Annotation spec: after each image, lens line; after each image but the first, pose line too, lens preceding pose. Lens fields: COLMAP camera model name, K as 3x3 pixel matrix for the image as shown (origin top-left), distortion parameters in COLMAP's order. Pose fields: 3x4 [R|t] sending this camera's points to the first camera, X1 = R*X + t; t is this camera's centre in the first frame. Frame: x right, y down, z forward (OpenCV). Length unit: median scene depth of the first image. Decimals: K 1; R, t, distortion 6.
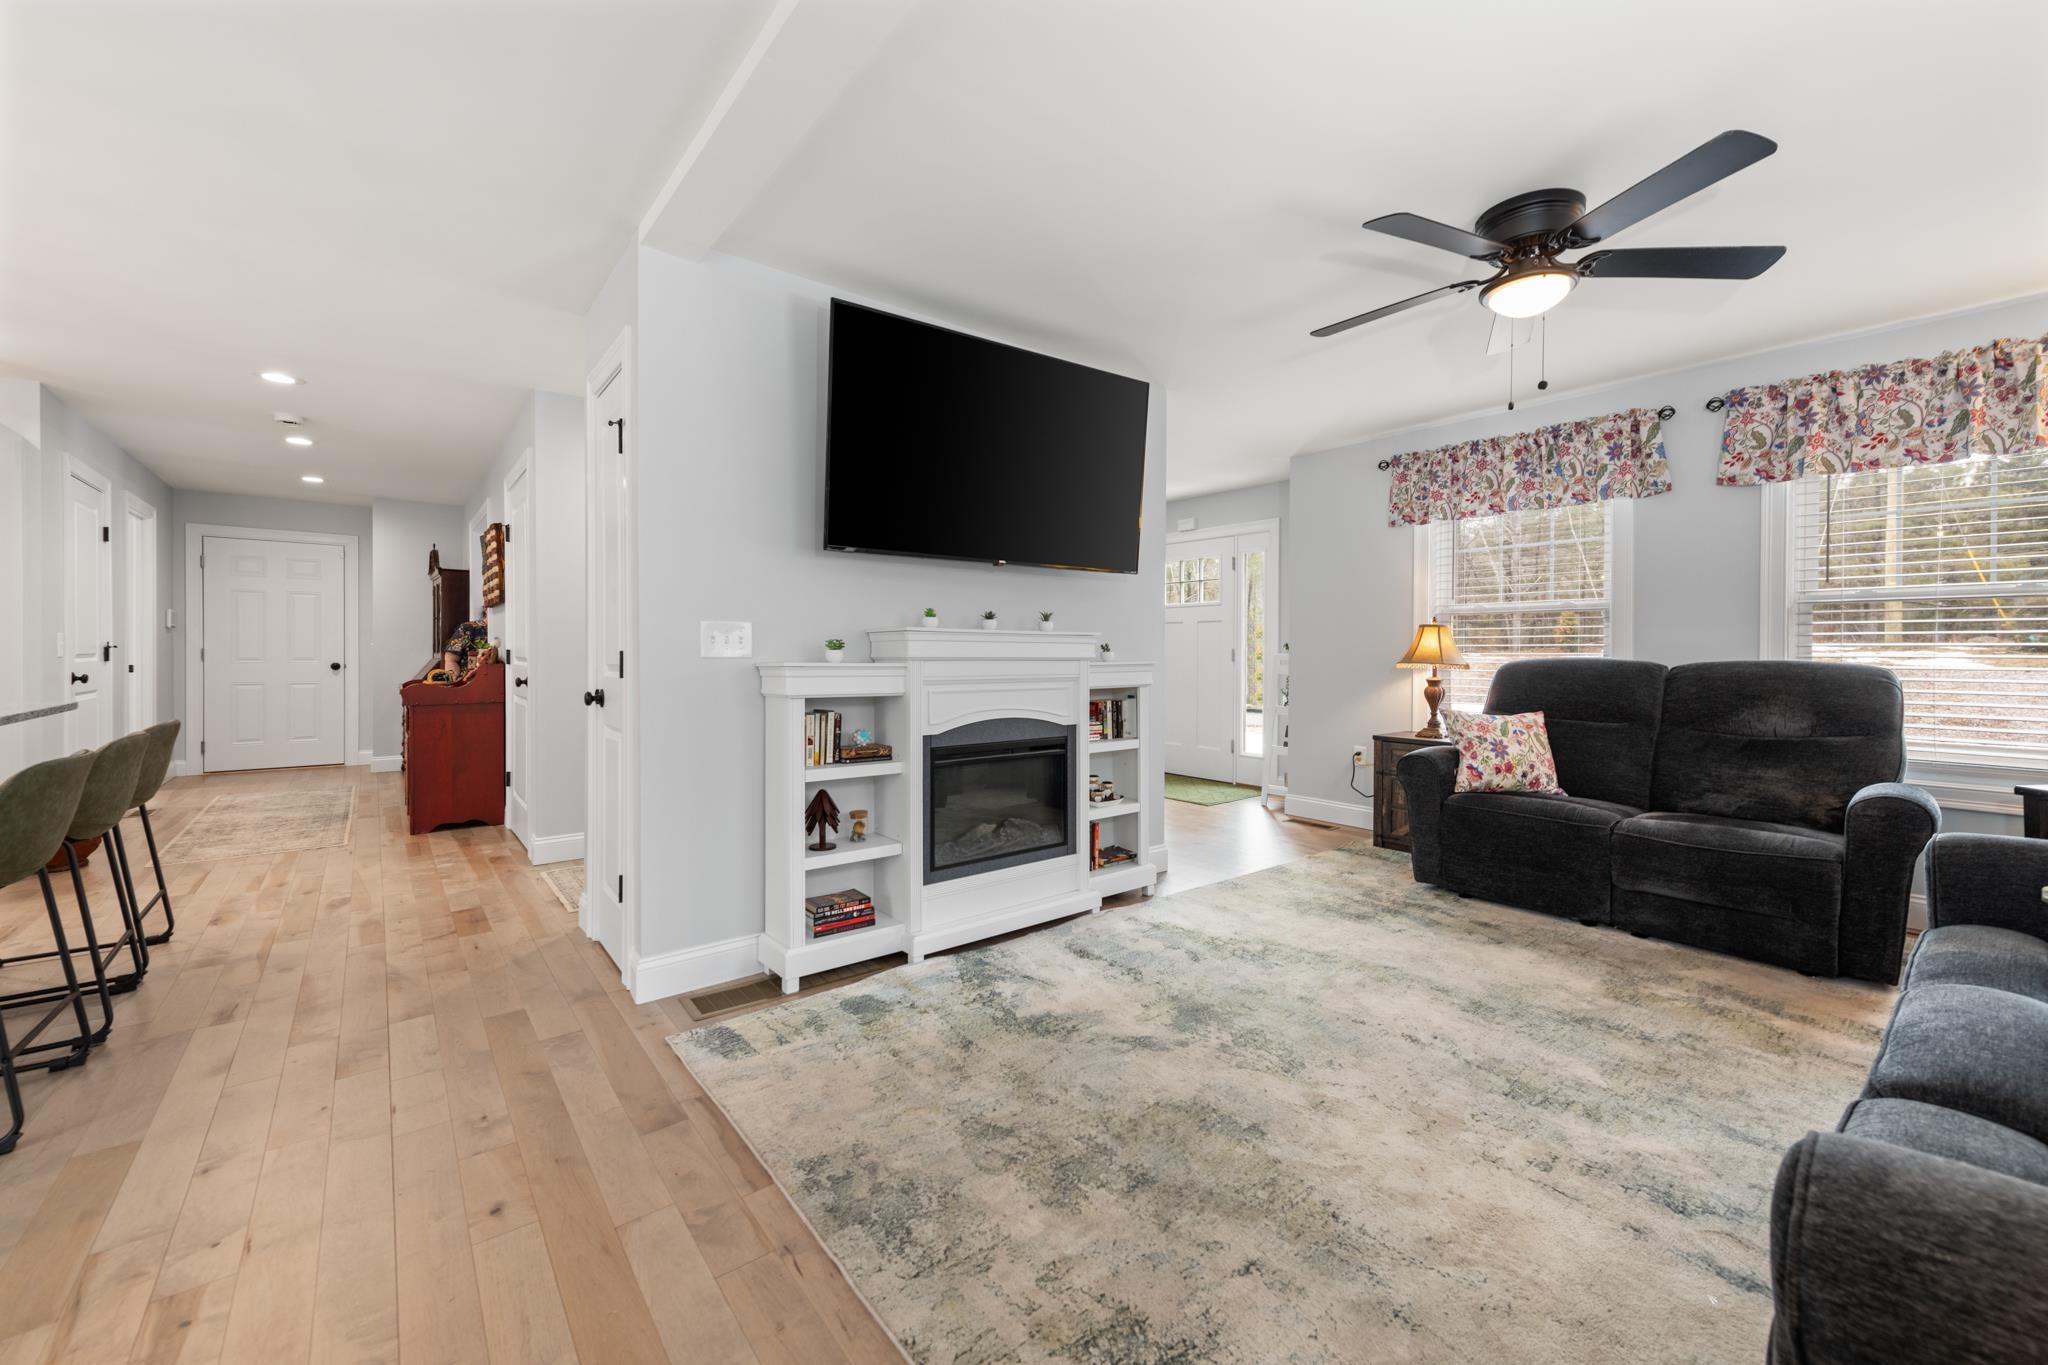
lens RADIAL K [[805.2, 0, 1036.2], [0, 805.2, 656.6], [0, 0, 1]] dist [0.015198, -0.005224]
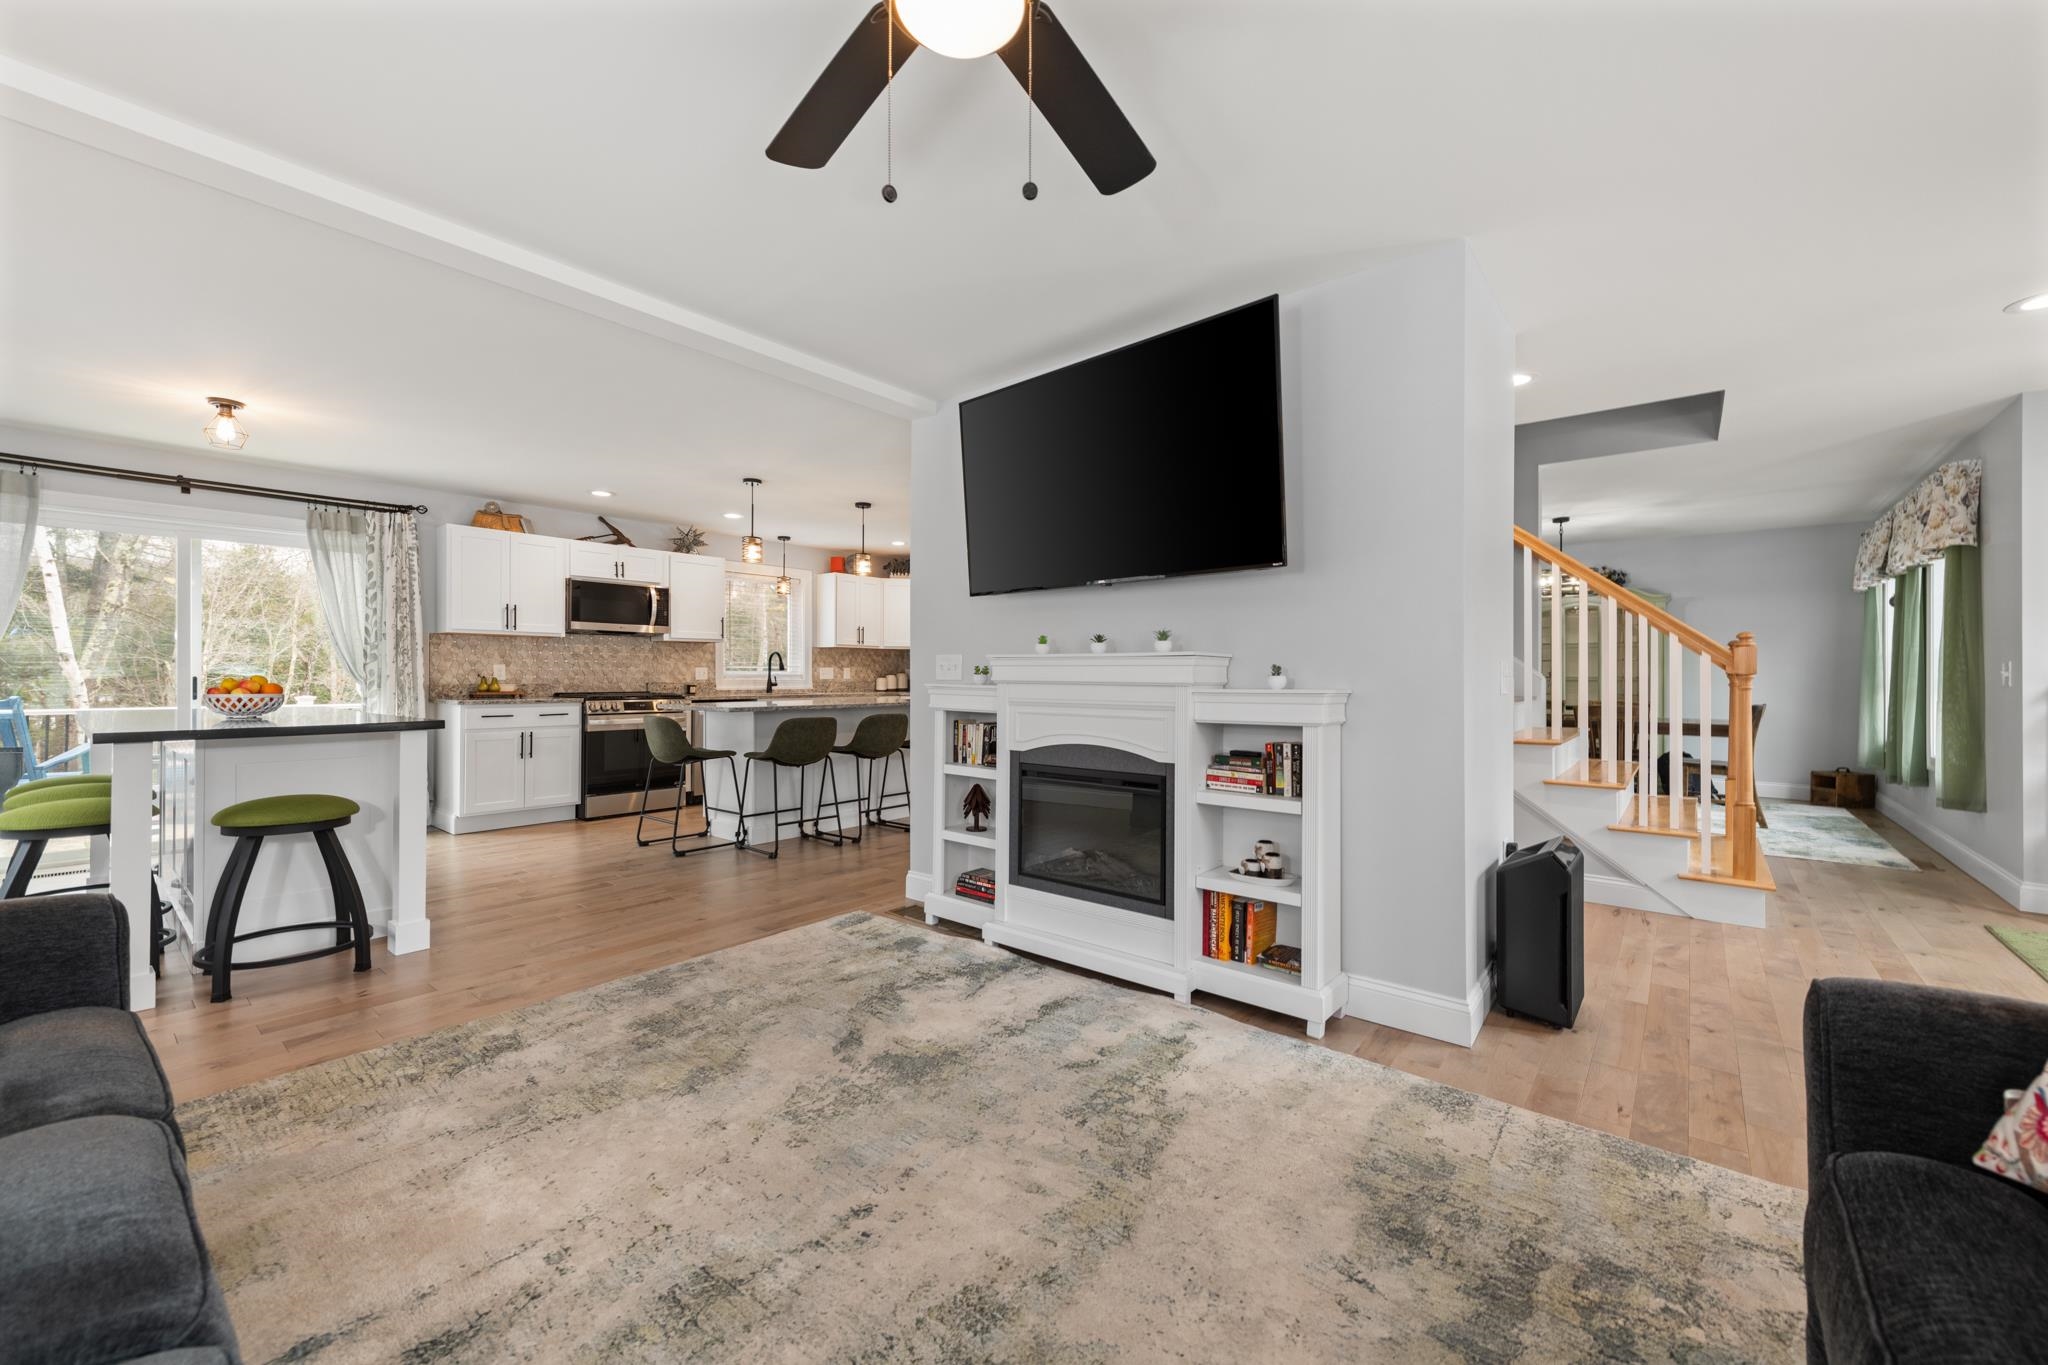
lens RADIAL K [[805.2, 0, 1025.8], [0, 805.2, 675.2], [0, 0, 1]] dist [0.015198, -0.005224]
pose [[0.192069, -0.004569, -0.981371, 0.952246], [-0.009171, 0.999937, -0.006450, 0.001722], [0.981339, 0.010239, 0.192015, 0.796354]]
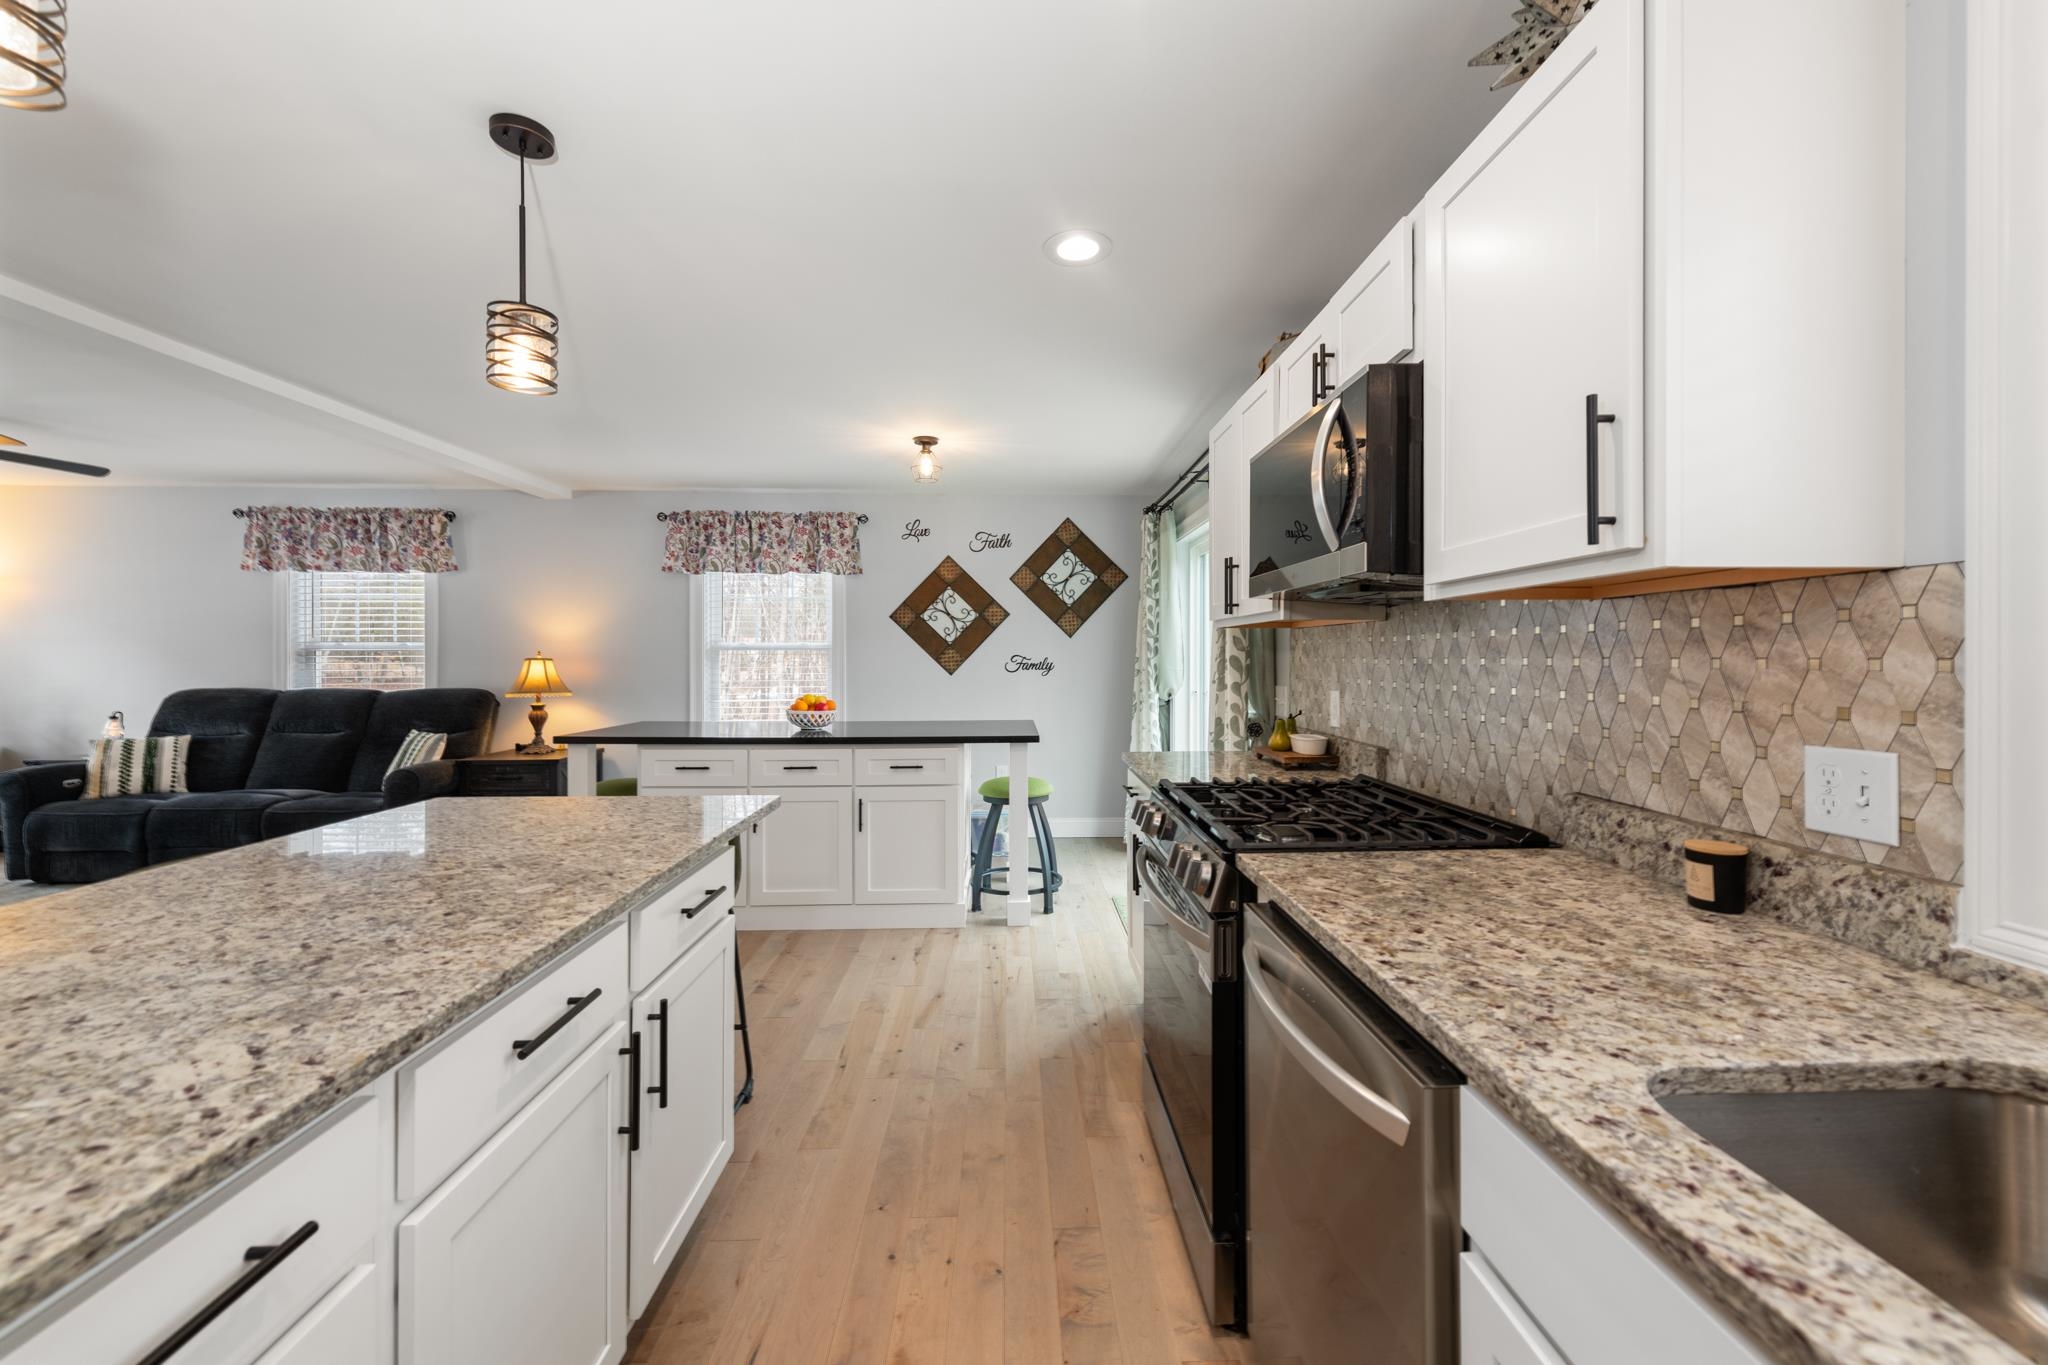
lens RADIAL K [[805.2, 0, 1030.1], [0, 805.2, 655.7], [0, 0, 1]] dist [0.015198, -0.005224]
pose [[-0.795309, -0.003295, 0.606195, -1.682222], [0.000838, 0.999978, 0.006535, -0.073117], [-0.606204, 0.005705, -0.795289, 0.785257]]
